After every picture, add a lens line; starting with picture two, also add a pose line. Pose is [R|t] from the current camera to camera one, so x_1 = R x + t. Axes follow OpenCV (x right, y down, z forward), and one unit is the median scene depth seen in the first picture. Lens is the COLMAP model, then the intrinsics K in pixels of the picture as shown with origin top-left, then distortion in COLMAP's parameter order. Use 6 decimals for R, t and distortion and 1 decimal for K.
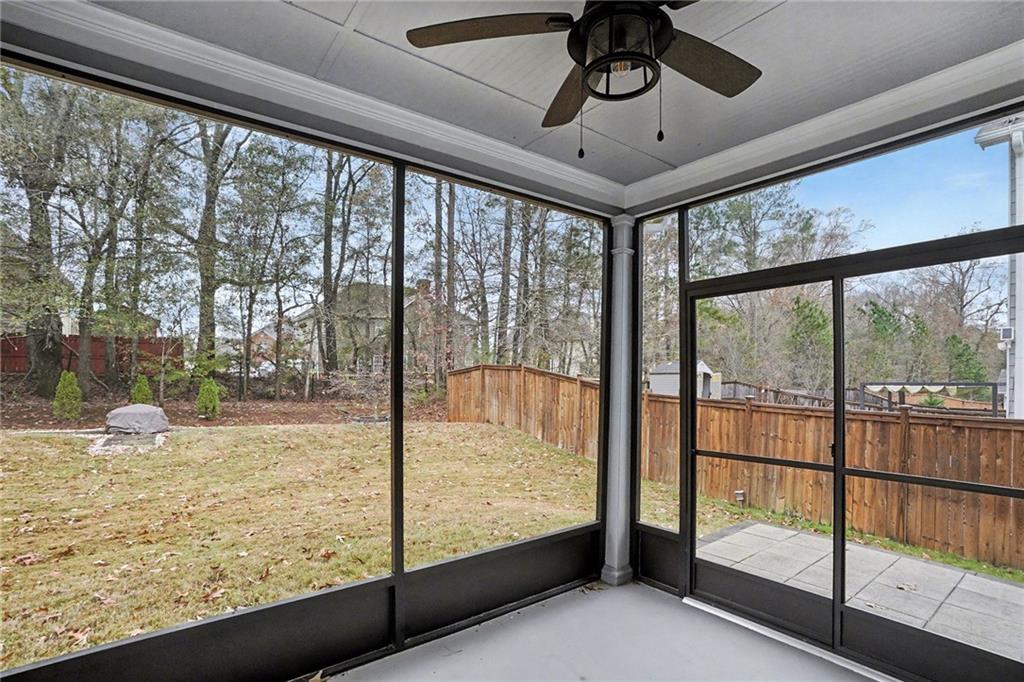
lens RADIAL K [[493.5, 0, 511.1], [0, 493.5, 376.7], [0, 0, 1]] dist [-0.000396, -0.000002]
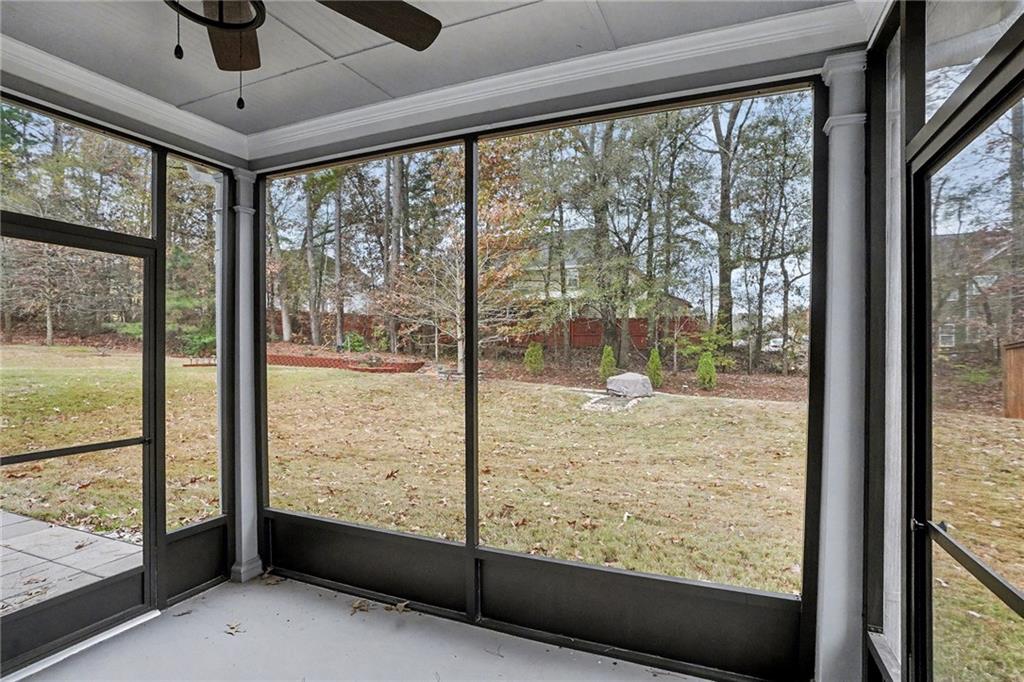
lens RADIAL K [[508.3, 0, 539.2], [0, 508.3, 345.1], [0, 0, 1]] dist [-0.018739, 0.000005]
pose [[0.537641, -0.006346, -0.843150, 0.216252], [-0.002653, 0.999954, -0.009218, -0.000088], [0.843170, 0.007193, 0.537599, 0.162016]]
